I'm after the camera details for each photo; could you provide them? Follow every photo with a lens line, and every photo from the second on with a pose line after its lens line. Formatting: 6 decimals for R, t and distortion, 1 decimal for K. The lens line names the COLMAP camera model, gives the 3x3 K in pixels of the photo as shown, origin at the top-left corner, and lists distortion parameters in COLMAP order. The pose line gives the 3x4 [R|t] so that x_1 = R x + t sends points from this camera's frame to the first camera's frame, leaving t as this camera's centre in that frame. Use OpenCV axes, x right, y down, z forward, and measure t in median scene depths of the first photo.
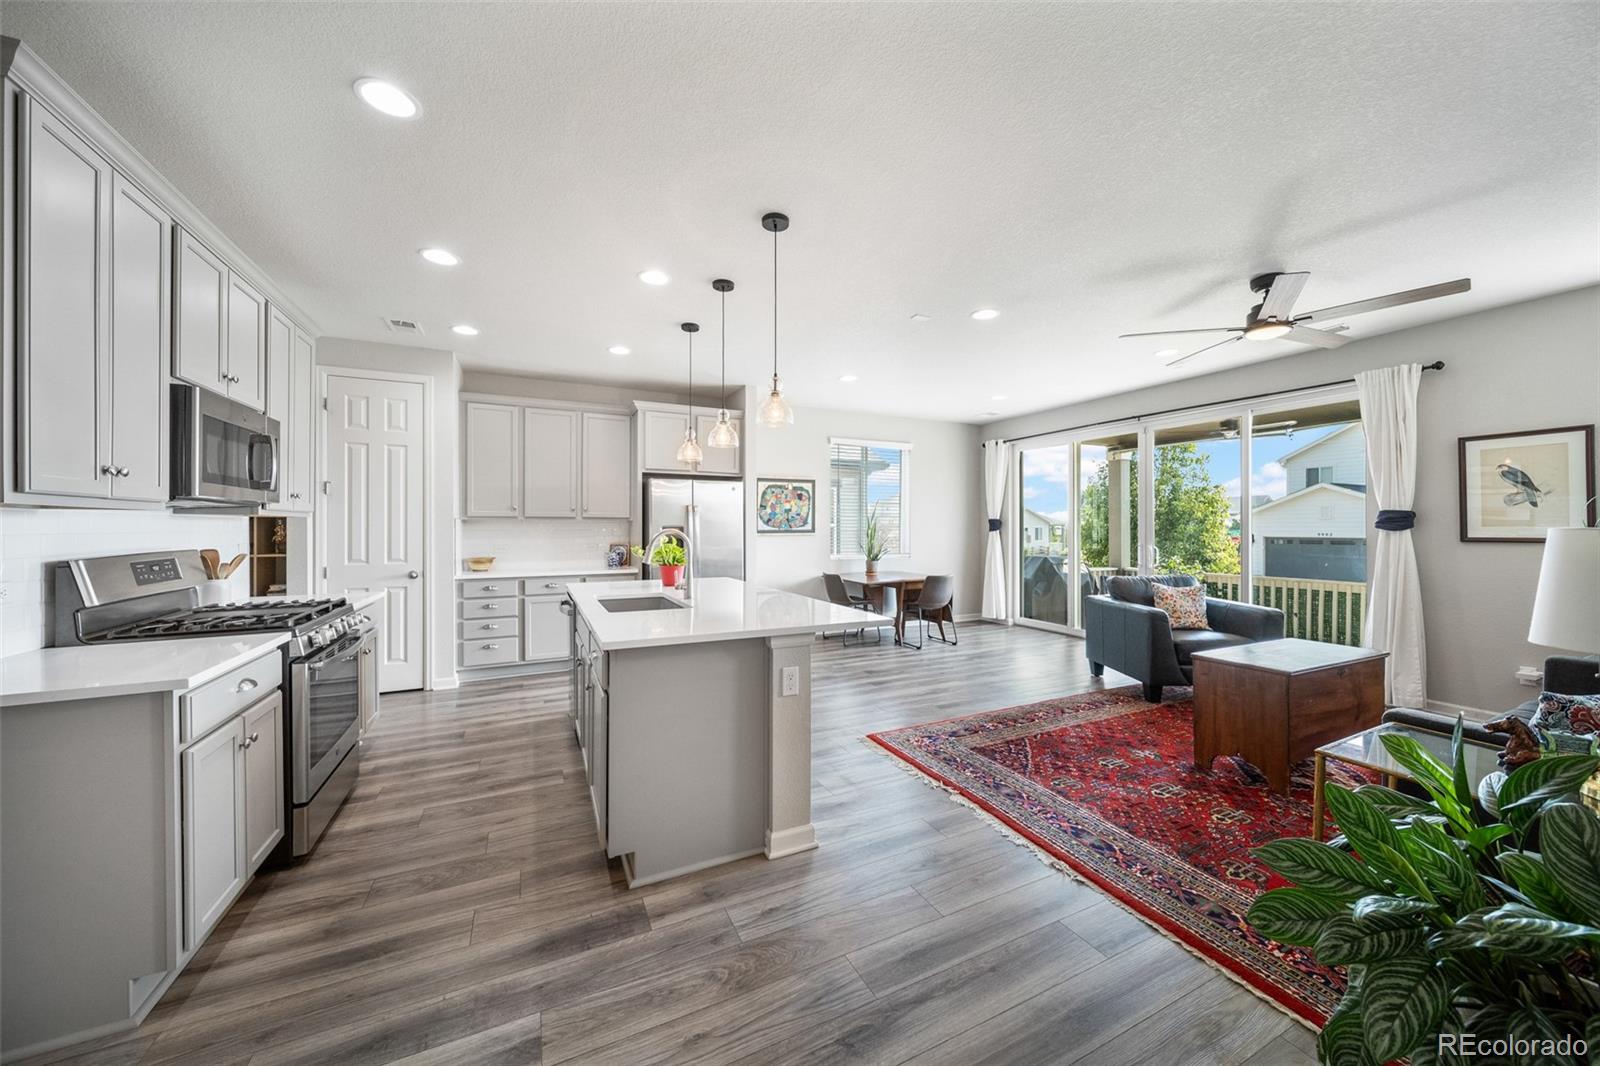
lens RADIAL K [[562.3, 0, 802.3], [0, 562.3, 524.8], [0, 0, 1]] dist [0.001870, -0.000344]
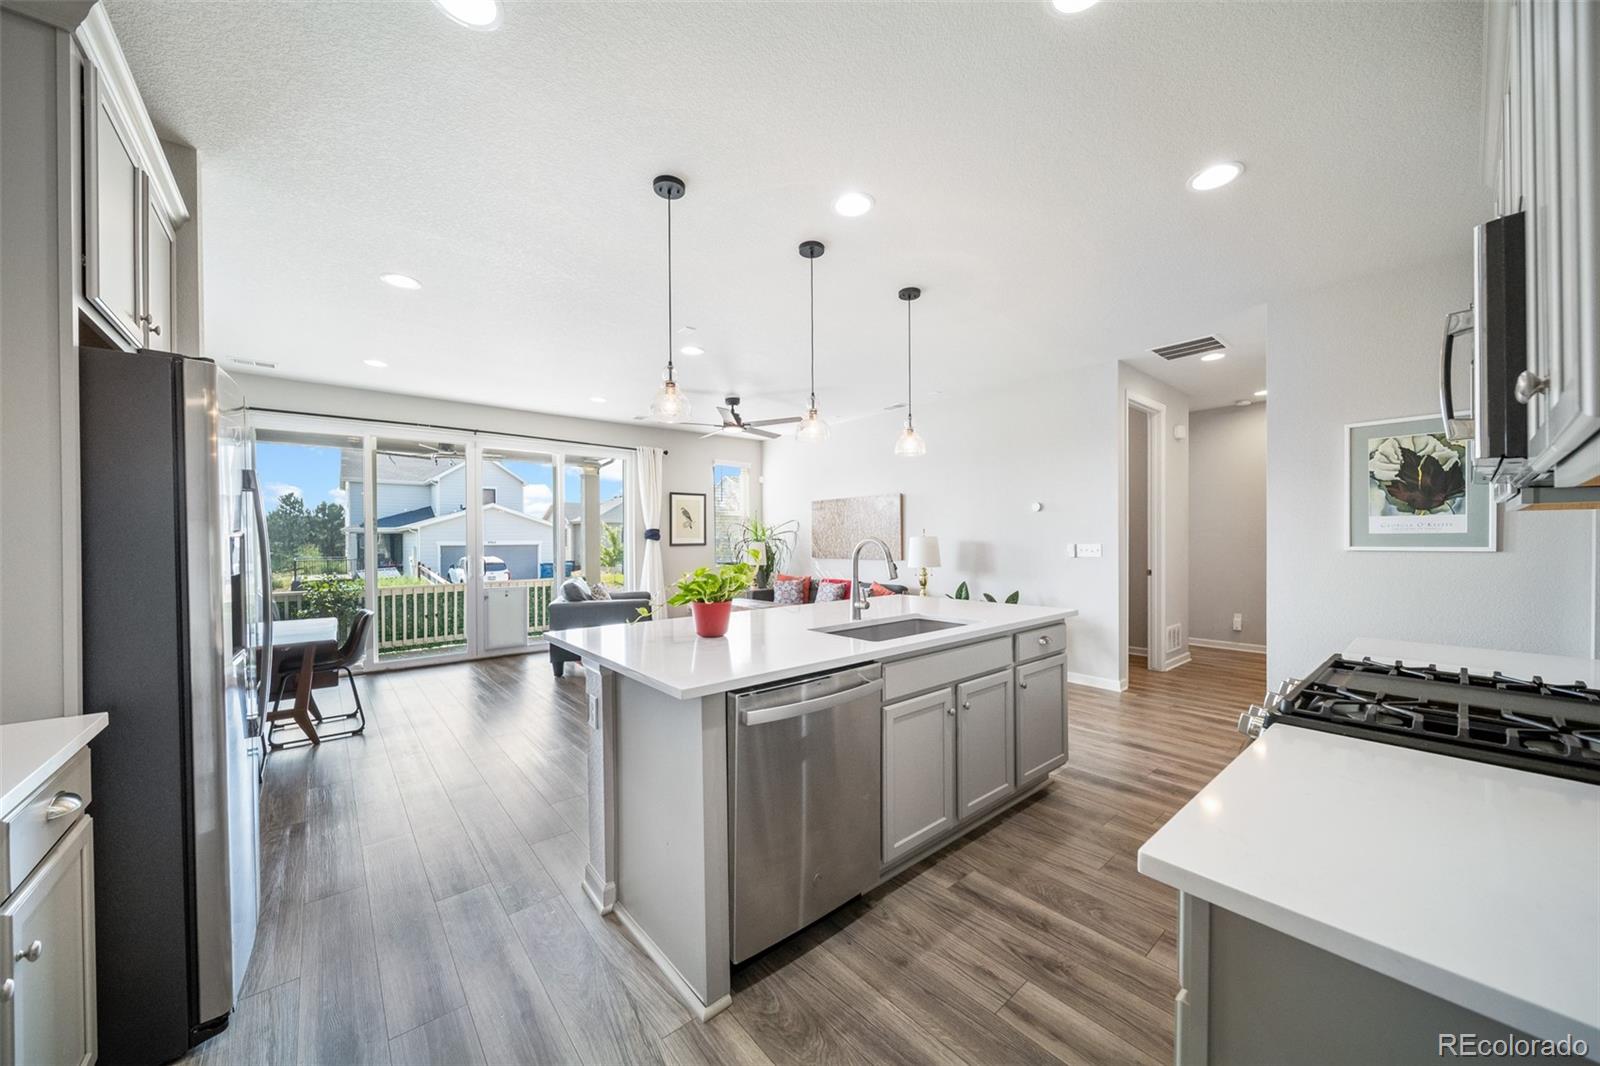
lens RADIAL K [[562.3, 0, 794.2], [0, 562.3, 542.3], [0, 0, 1]] dist [0.001870, -0.000344]
pose [[-0.233006, -0.005026, 0.972462, -0.808785], [0.004859, 0.999968, 0.006332, 0.007299], [-0.972463, 0.006201, -0.232974, 1.033895]]
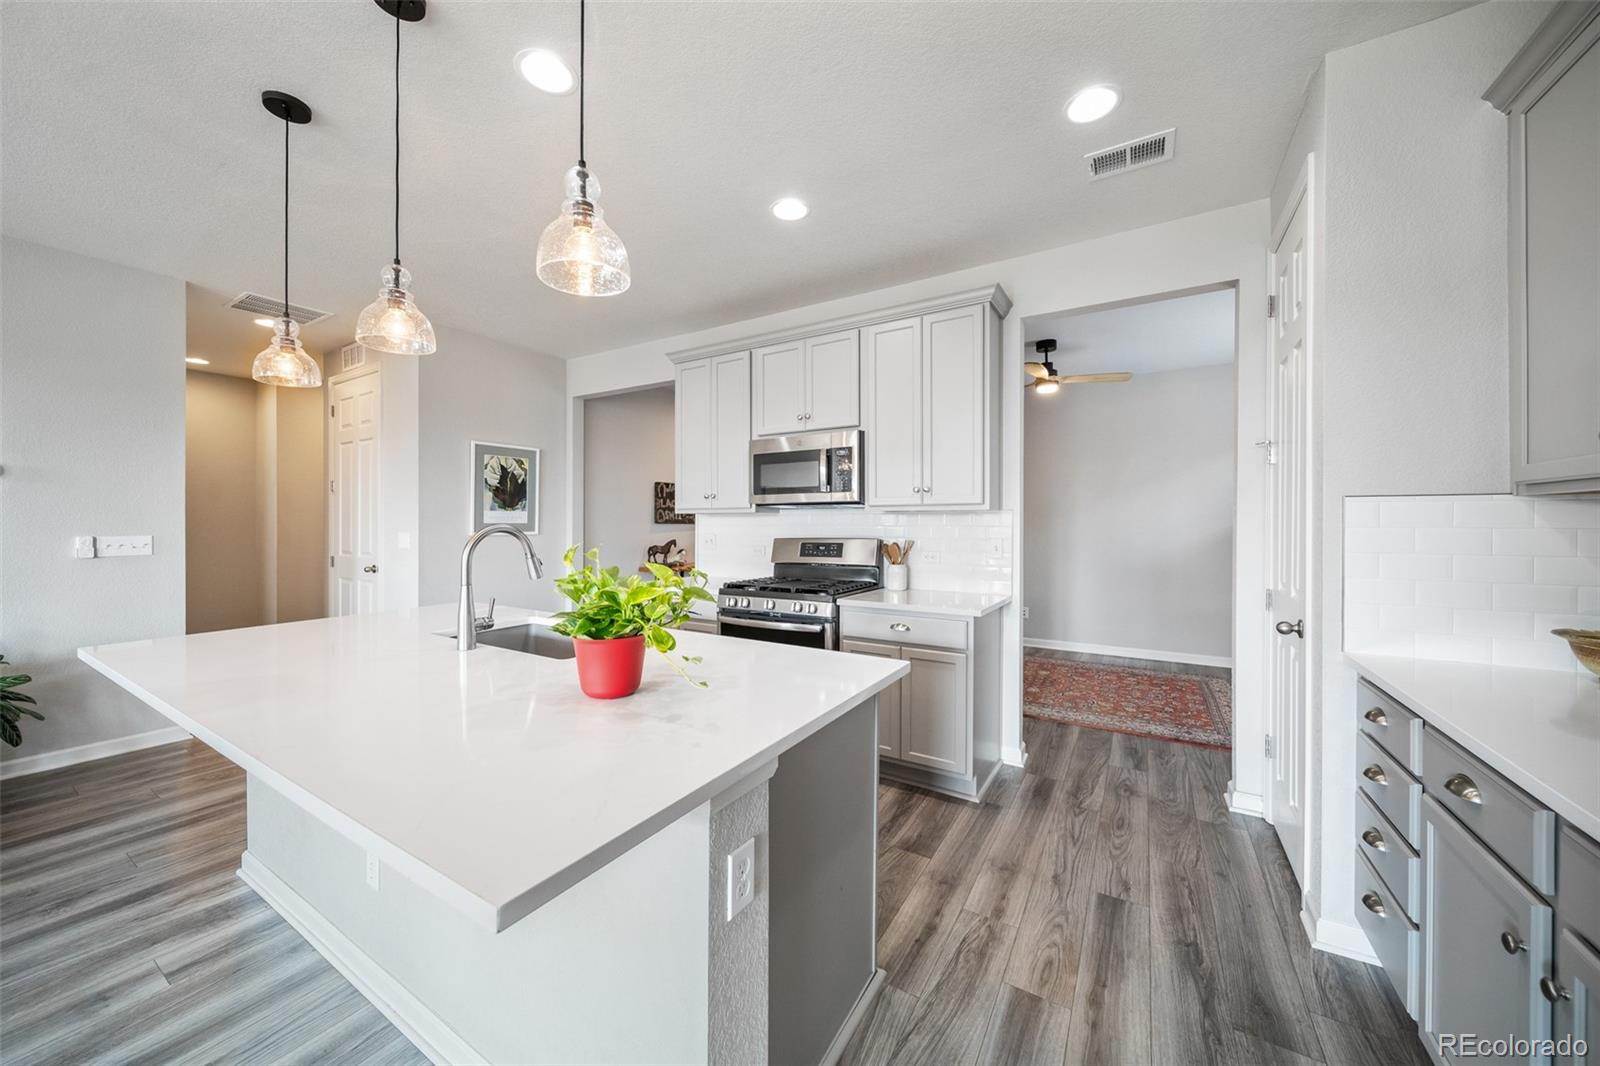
lens RADIAL K [[562.3, 0, 805.6], [0, 562.3, 524.4], [0, 0, 1]] dist [0.001870, -0.000344]
pose [[-0.839378, 0.000854, -0.543547, -0.144360], [-0.000154, 0.999998, 0.001808, 0.004464], [0.543548, 0.001601, -0.839377, 1.323607]]
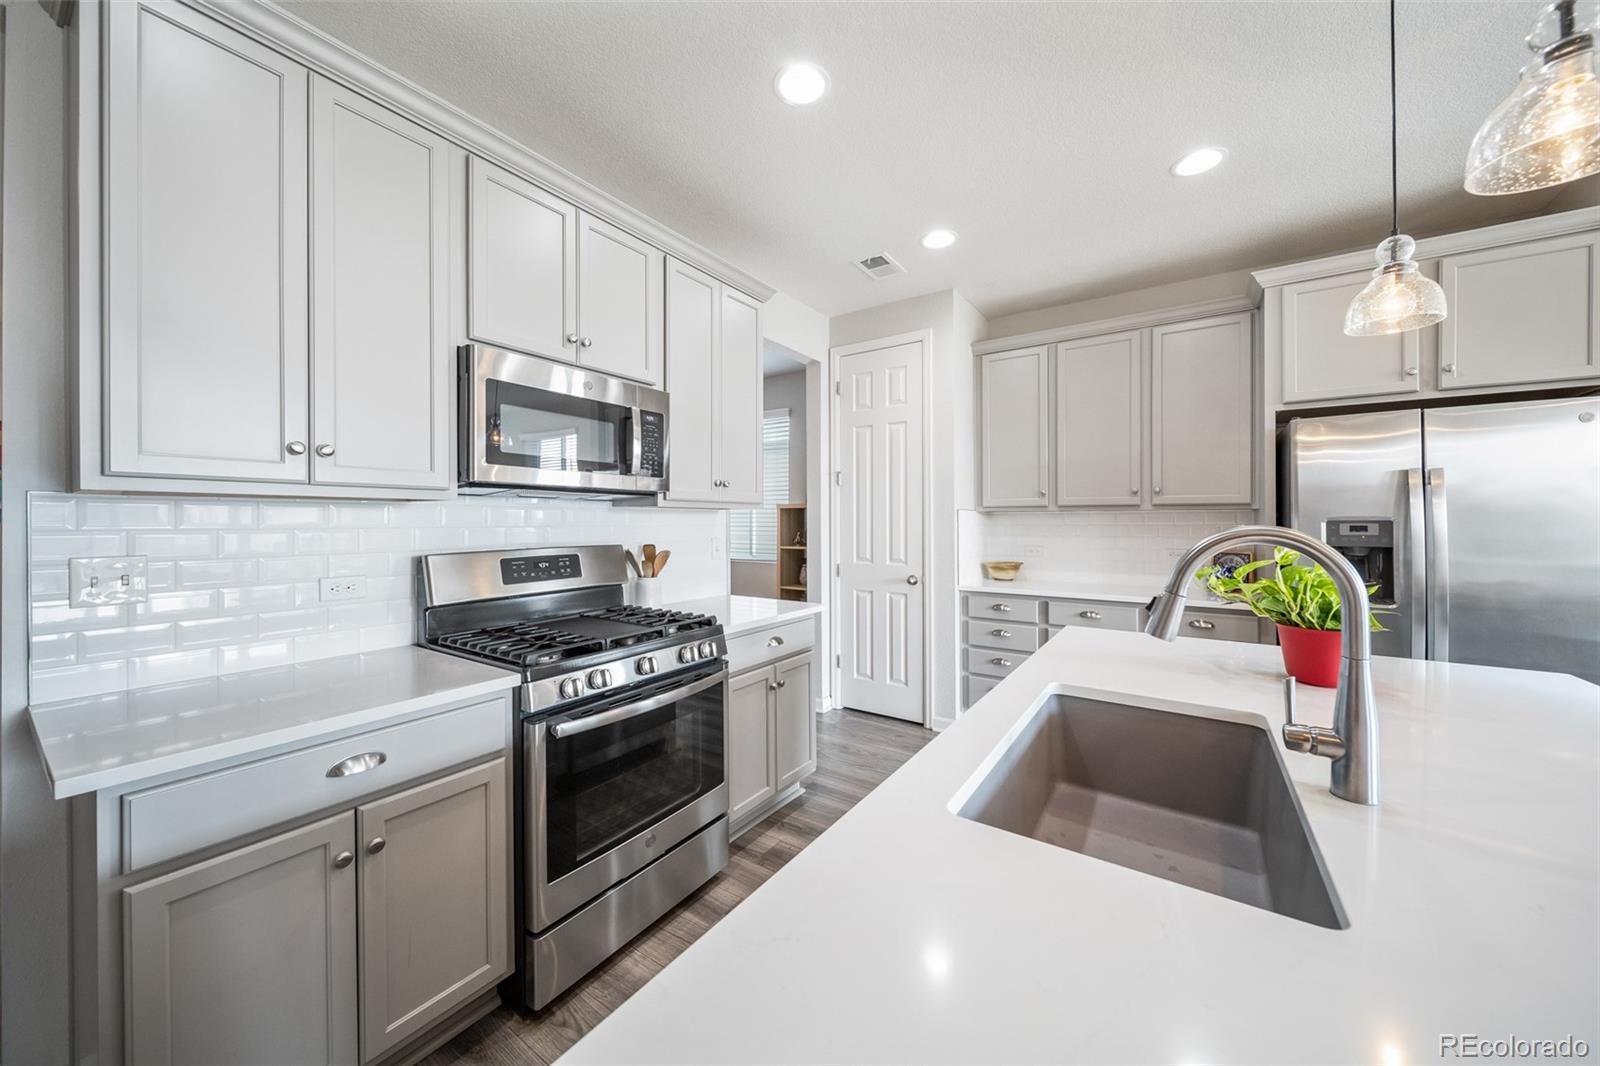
lens RADIAL K [[562.3, 0, 800.4], [0, 562.3, 517.6], [0, 0, 1]] dist [0.001870, -0.000344]
pose [[0.495189, -0.004289, -0.868775, -0.079216], [0.002495, 0.999991, -0.003515, 0.002221], [0.868782, -0.000427, 0.495195, 0.523806]]
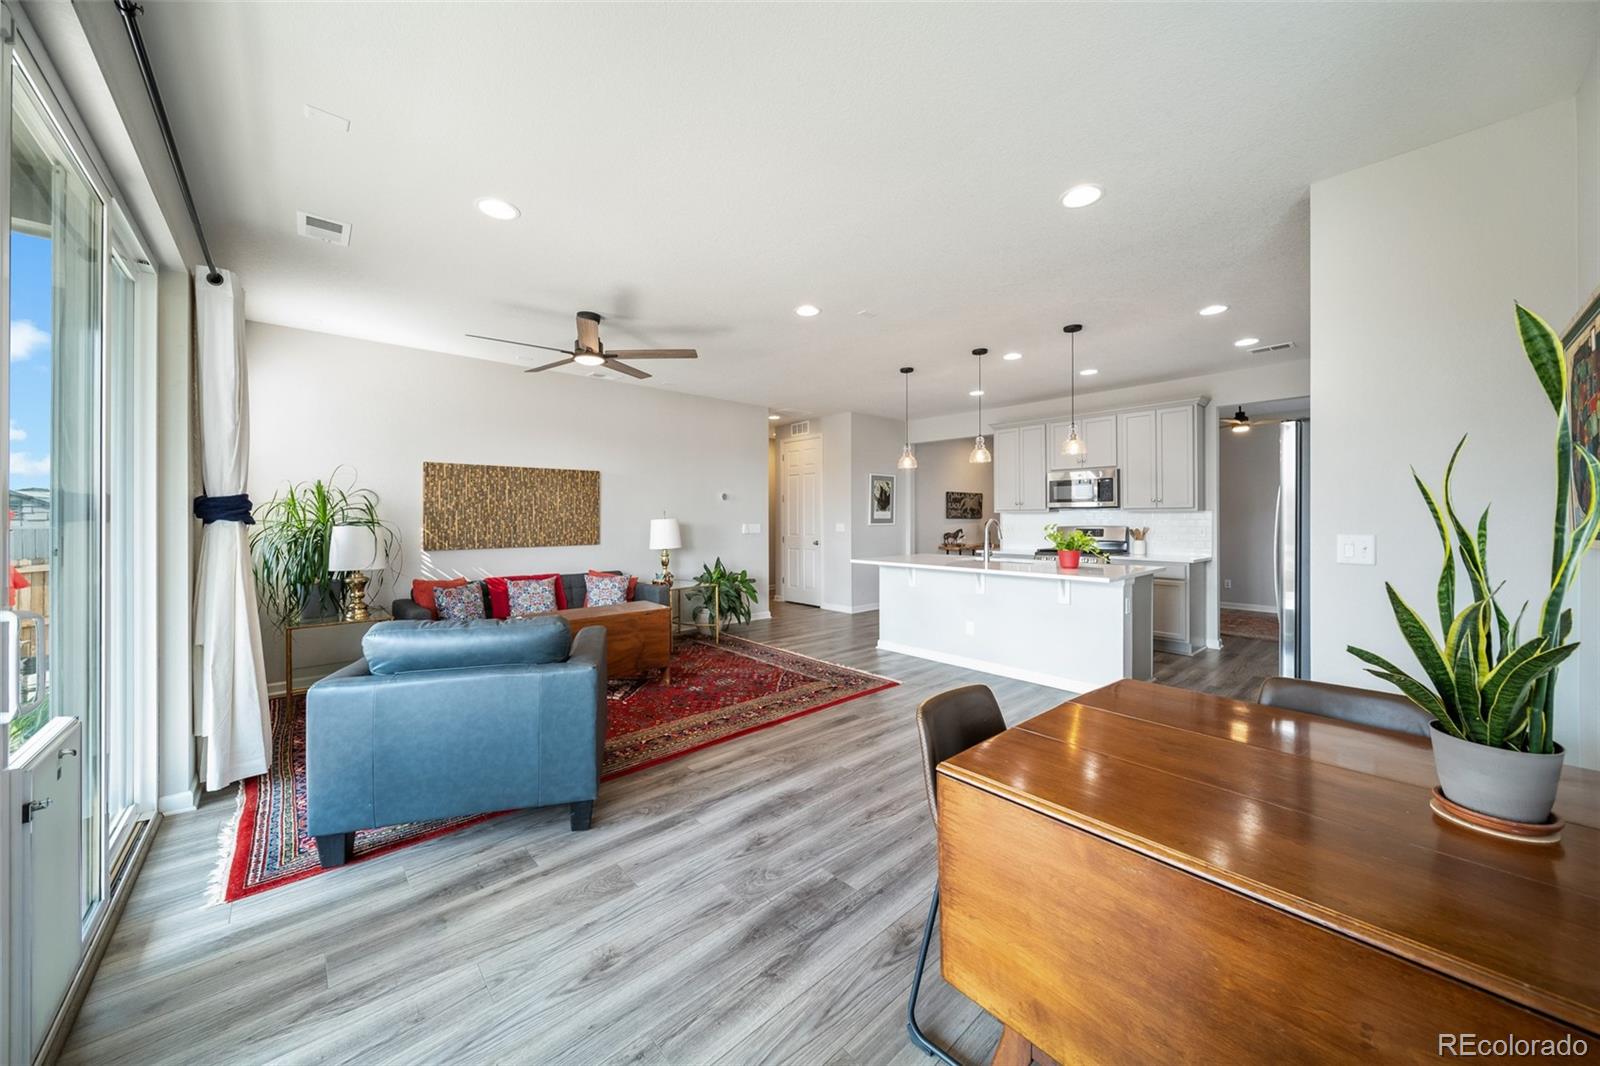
lens RADIAL K [[562.3, 0, 800.7], [0, 562.3, 513.9], [0, 0, 1]] dist [0.001870, -0.000344]
pose [[-0.960601, -0.000407, -0.277932, 0.602322], [0.001977, 0.999964, -0.008298, 0.004547], [0.277925, -0.008521, -0.960565, 1.914742]]
